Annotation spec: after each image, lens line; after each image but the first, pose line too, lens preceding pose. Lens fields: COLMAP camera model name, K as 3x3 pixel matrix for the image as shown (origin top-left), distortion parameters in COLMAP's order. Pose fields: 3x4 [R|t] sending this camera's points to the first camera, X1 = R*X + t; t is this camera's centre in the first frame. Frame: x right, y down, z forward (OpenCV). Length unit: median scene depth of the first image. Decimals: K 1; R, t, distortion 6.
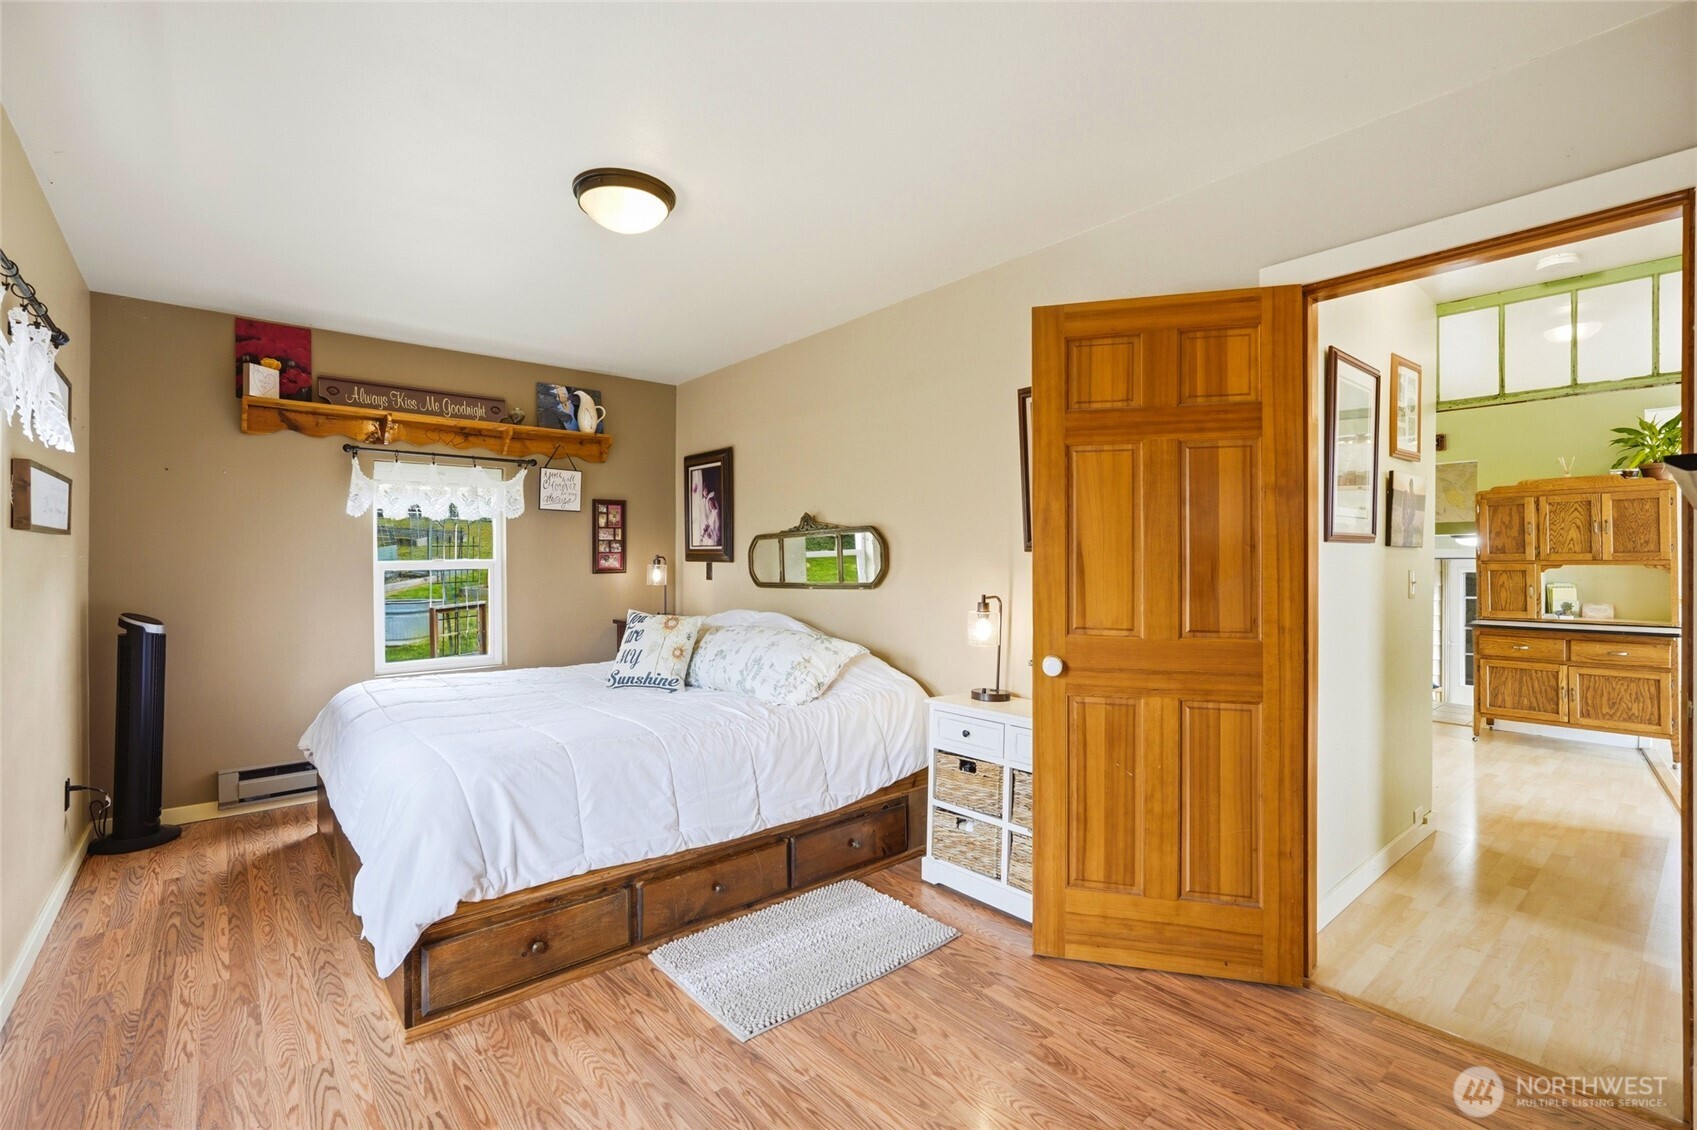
lens RADIAL K [[760.4, 0, 848.5], [0, 760.4, 565.0], [0, 0, 1]] dist [0.000673, 0.000945]
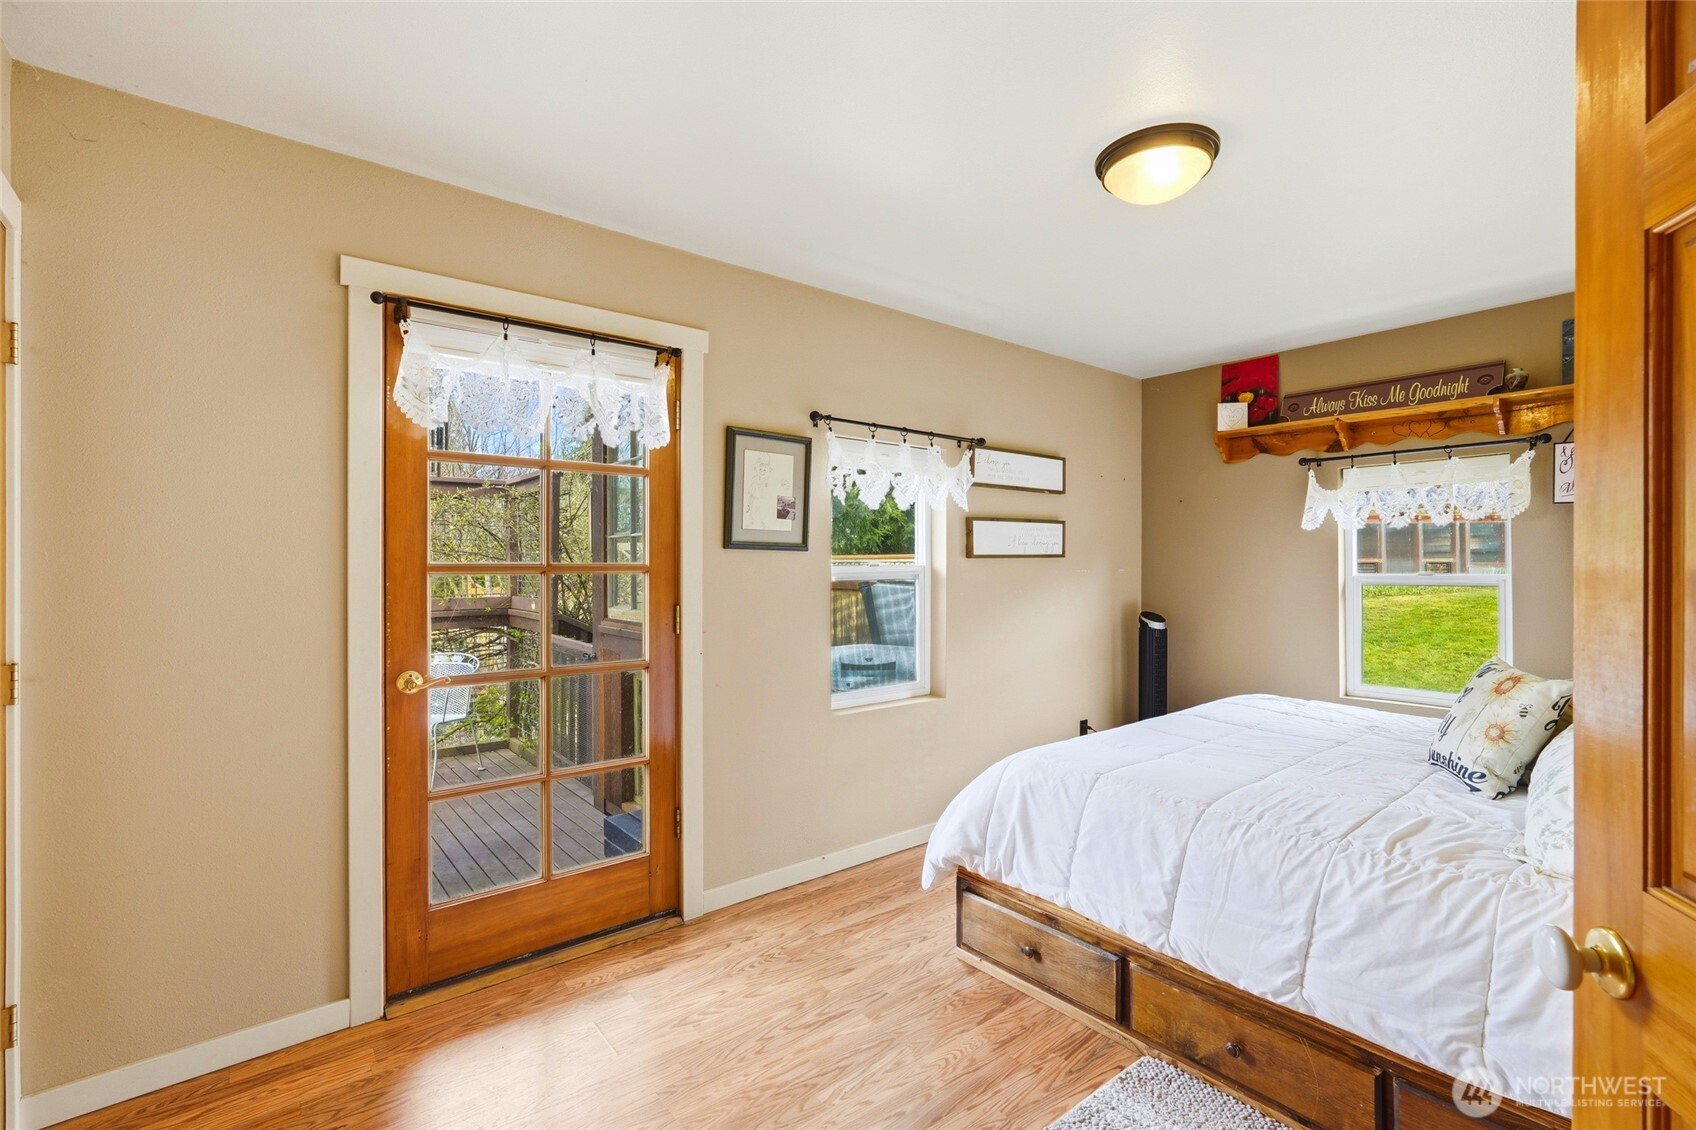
lens RADIAL K [[760.0, 0, 848.0], [0, 760.0, 565.0], [0, 0, 1]] dist [0.000673, 0.000945]
pose [[-0.010217, 0.004713, -0.999937, 0.358309], [-0.001880, 0.999987, 0.004733, -0.021695], [0.999946, 0.001928, -0.010208, 0.419527]]
